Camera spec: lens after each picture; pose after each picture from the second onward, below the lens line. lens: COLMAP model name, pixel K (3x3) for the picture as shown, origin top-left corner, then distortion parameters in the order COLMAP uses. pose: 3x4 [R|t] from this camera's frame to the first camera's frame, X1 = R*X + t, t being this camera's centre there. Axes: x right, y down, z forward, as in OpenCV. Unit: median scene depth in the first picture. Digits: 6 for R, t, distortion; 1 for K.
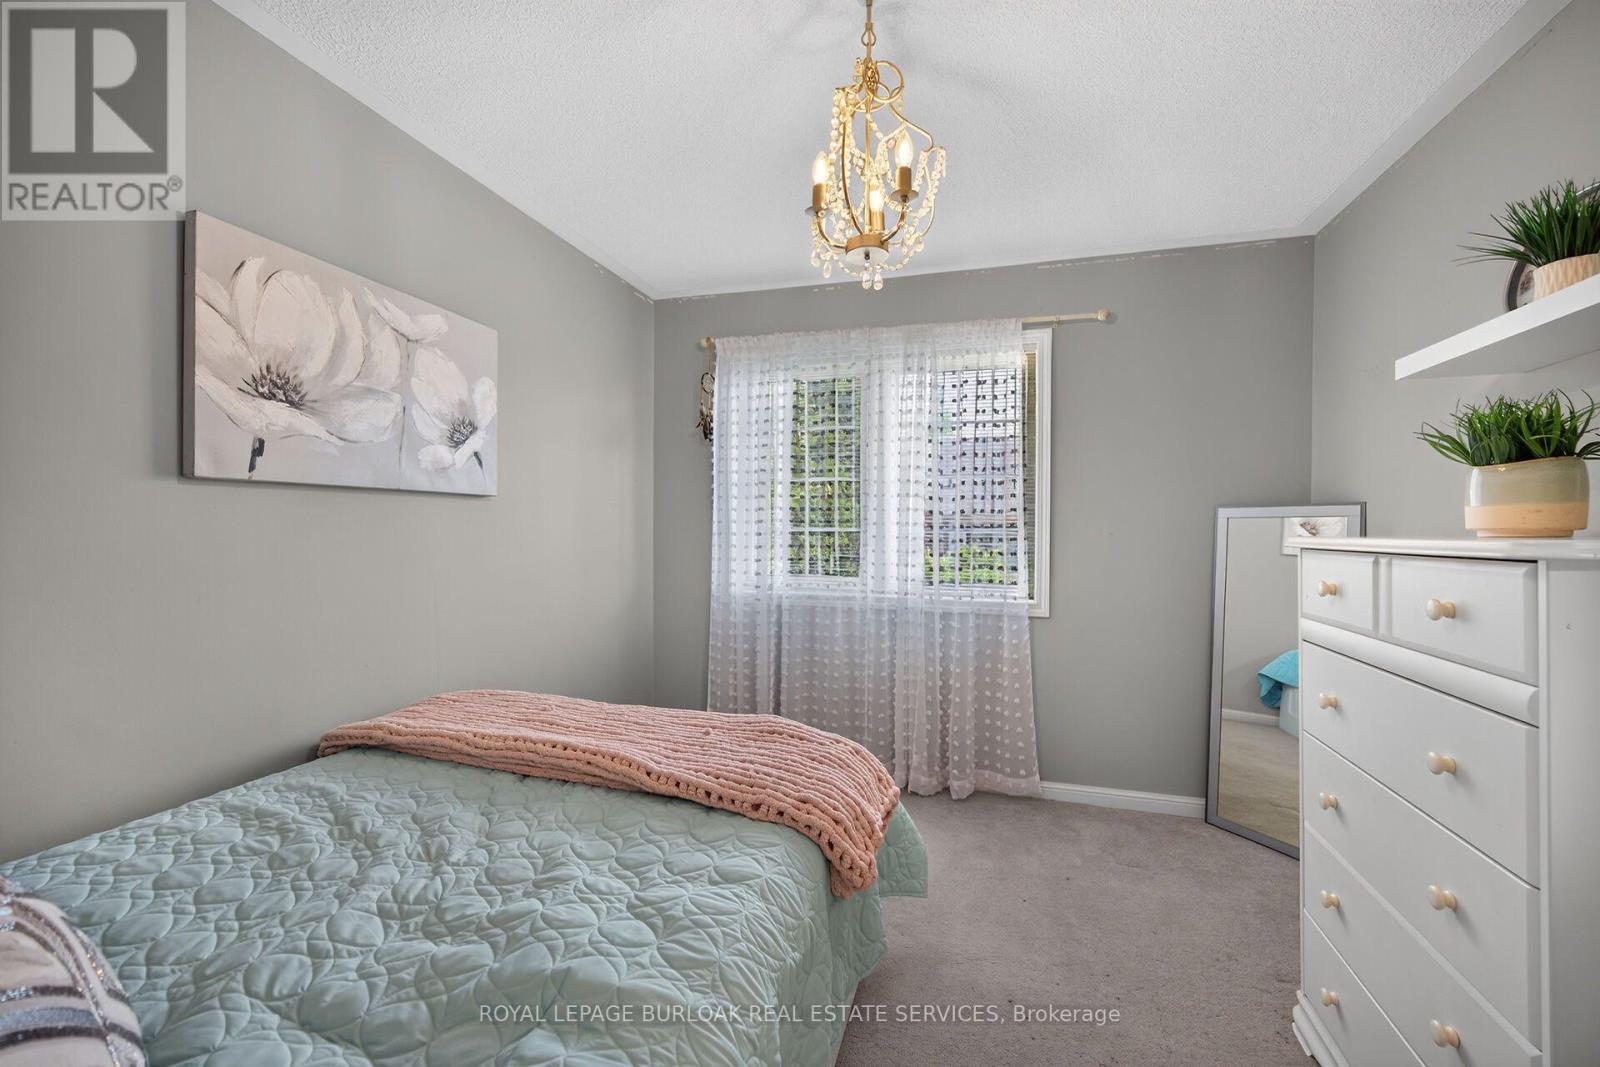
lens RADIAL K [[647.7, 0, 824.6], [0, 647.7, 535.2], [0, 0, 1]] dist [0.000732, -0.000210]
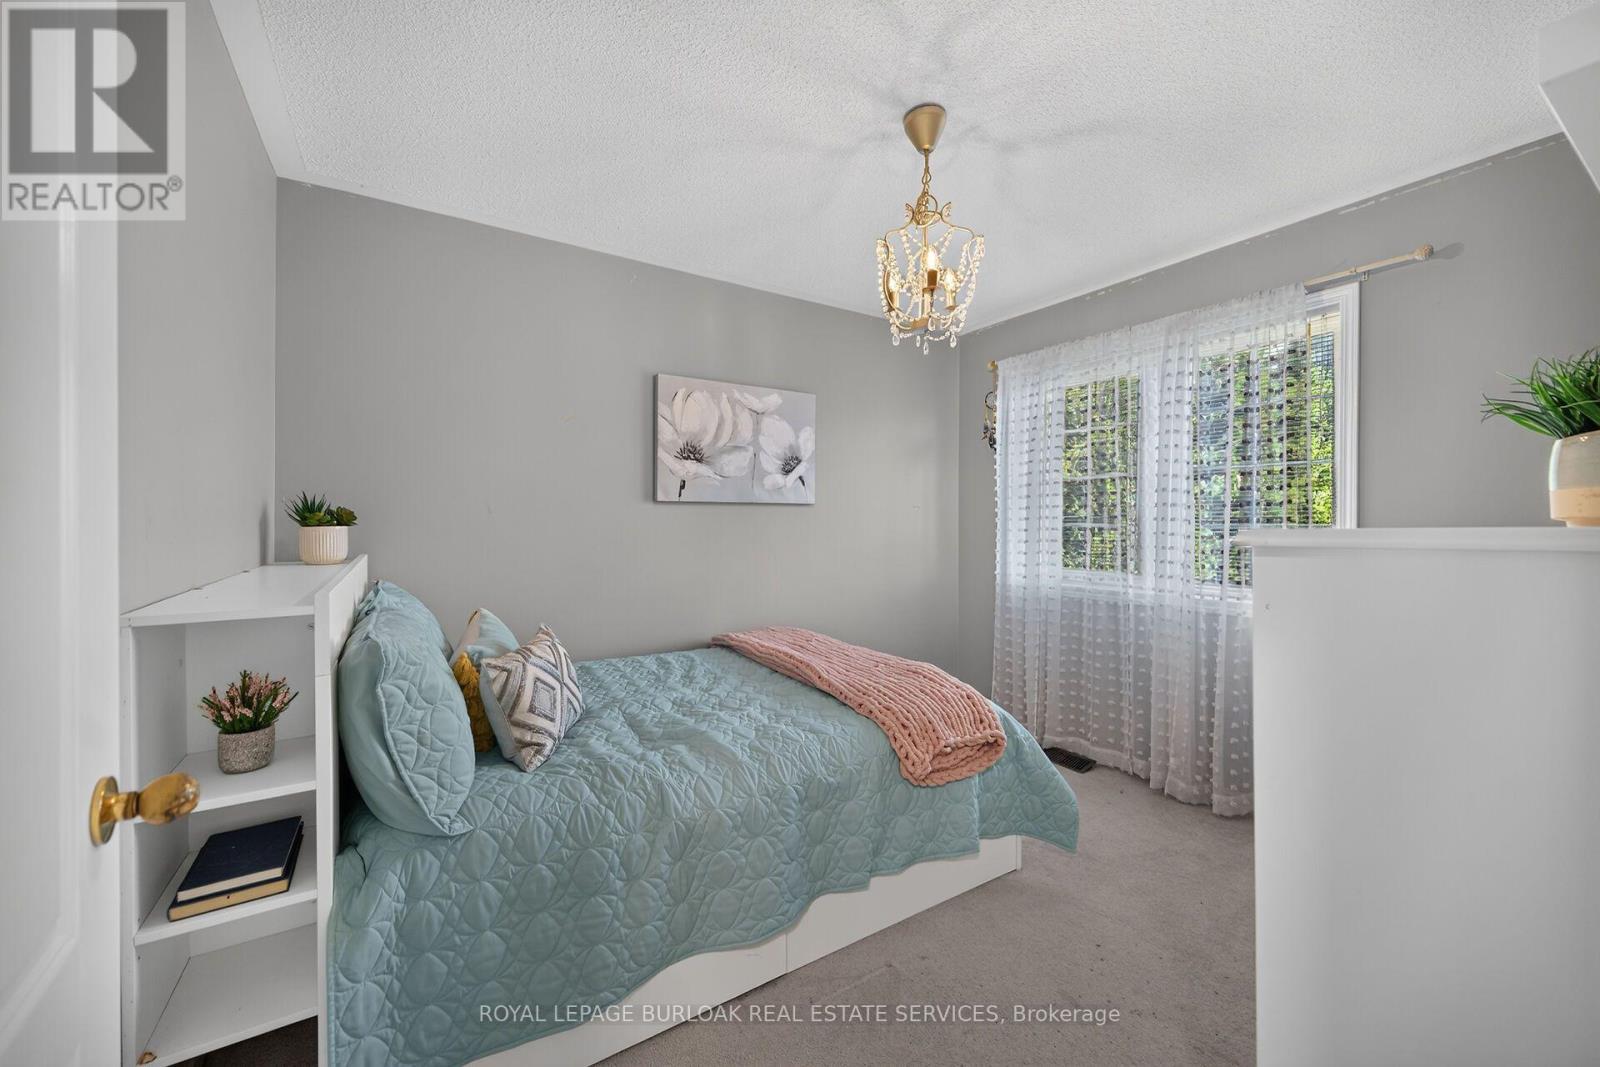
lens RADIAL K [[636.9, 0, 764.4], [0, 636.9, 527.1], [0, 0, 1]] dist [0.001236, 0.000100]
pose [[0.708892, -0.003075, -0.705311, 0.591283], [-0.004481, 0.999951, -0.008863, 0.008404], [0.705303, 0.009443, 0.708843, -0.172296]]
